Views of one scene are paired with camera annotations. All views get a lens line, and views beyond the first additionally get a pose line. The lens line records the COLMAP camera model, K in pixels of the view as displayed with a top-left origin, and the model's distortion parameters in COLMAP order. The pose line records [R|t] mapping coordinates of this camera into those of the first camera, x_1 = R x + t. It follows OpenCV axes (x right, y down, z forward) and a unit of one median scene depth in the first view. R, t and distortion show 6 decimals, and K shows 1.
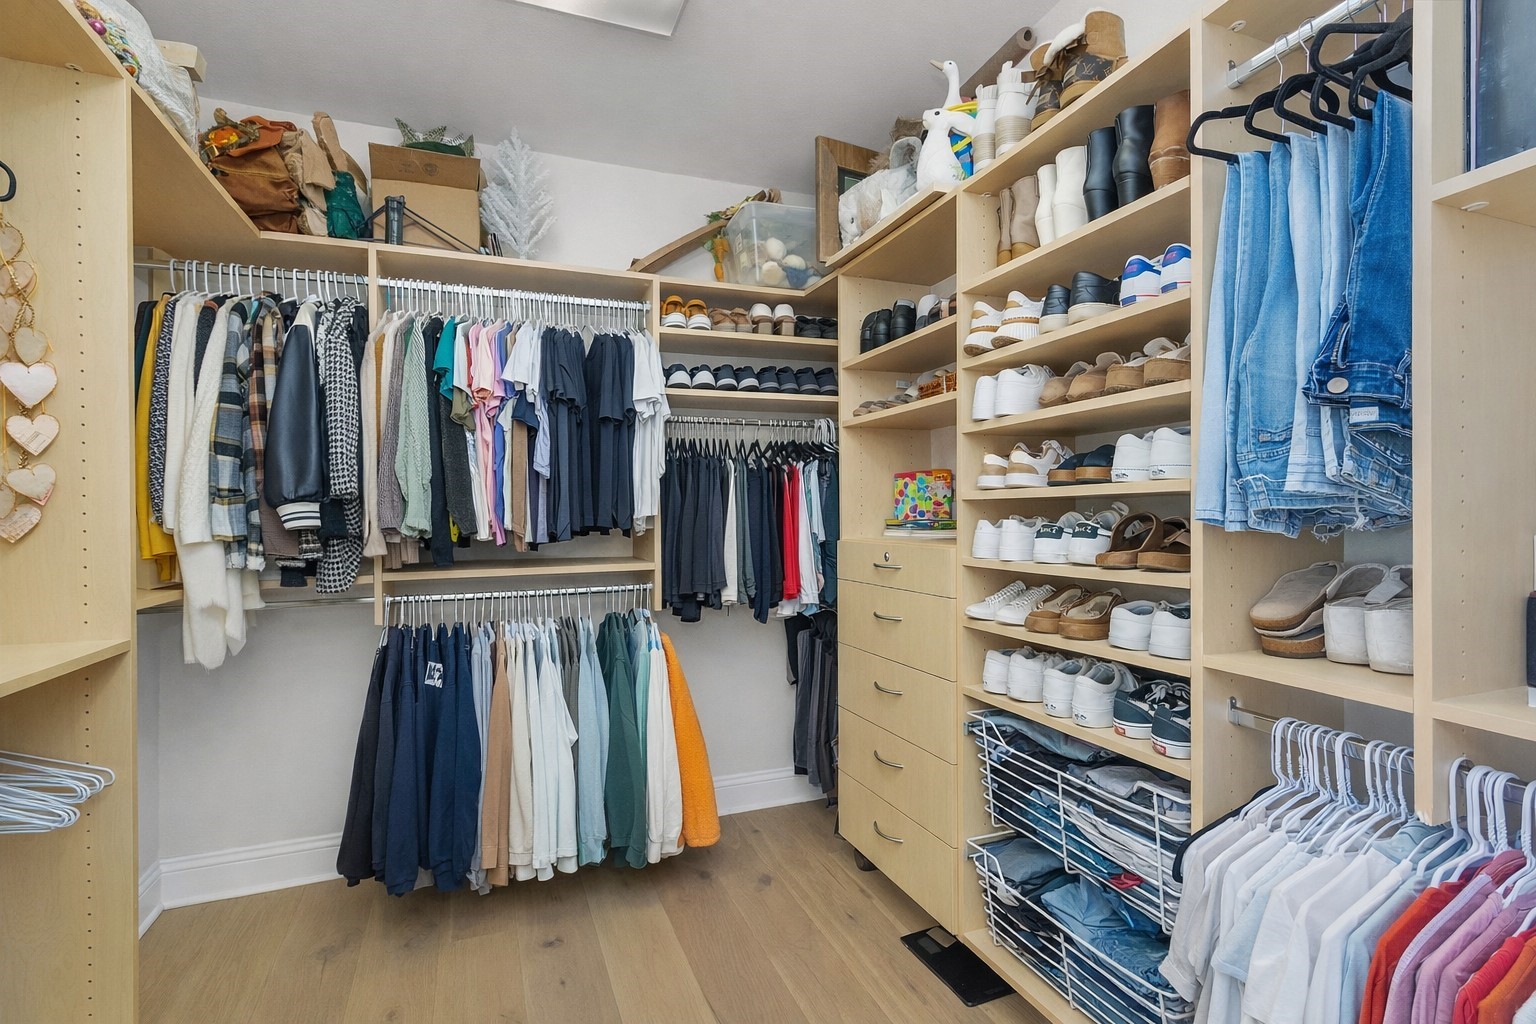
lens RADIAL K [[713.7, 0, 769.5], [0, 713.7, 516.3], [0, 0, 1]] dist [0.005643, 0.000153]
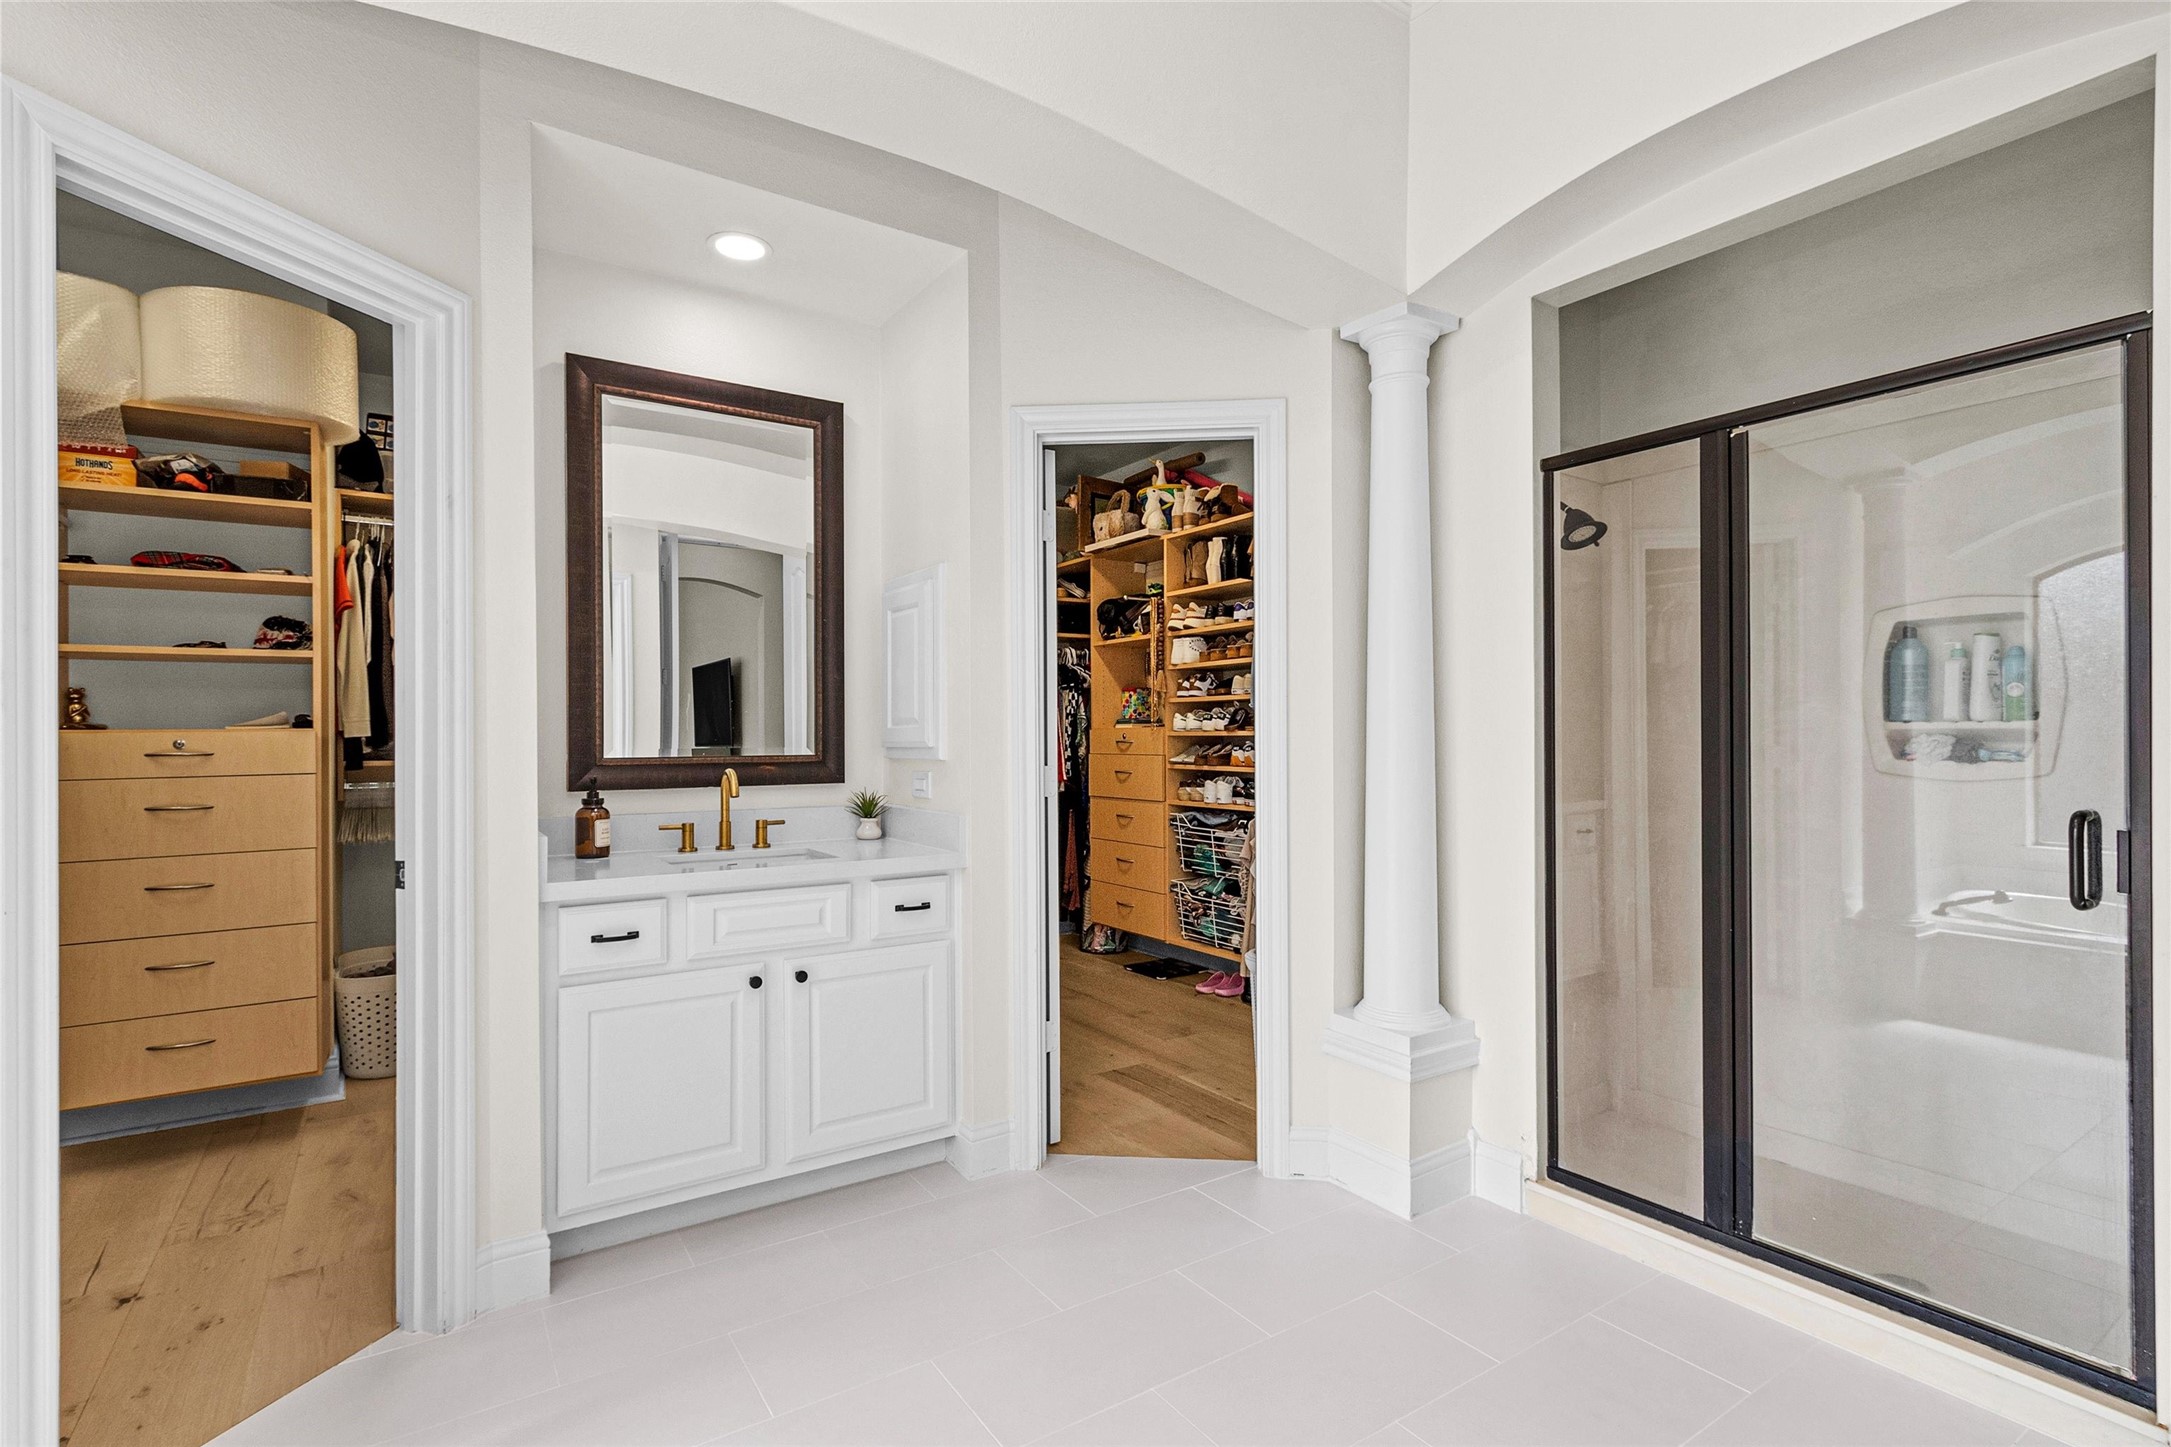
lens RADIAL K [[1008.7, 0, 1087.0], [0, 1008.7, 725.8], [0, 0, 1]] dist [0.005643, 0.000153]
pose [[0.980101, 0.000483, 0.198500, -0.529909], [0.002098, 0.999916, -0.012792, 0.078171], [-0.198490, 0.012954, 0.980017, -1.782117]]
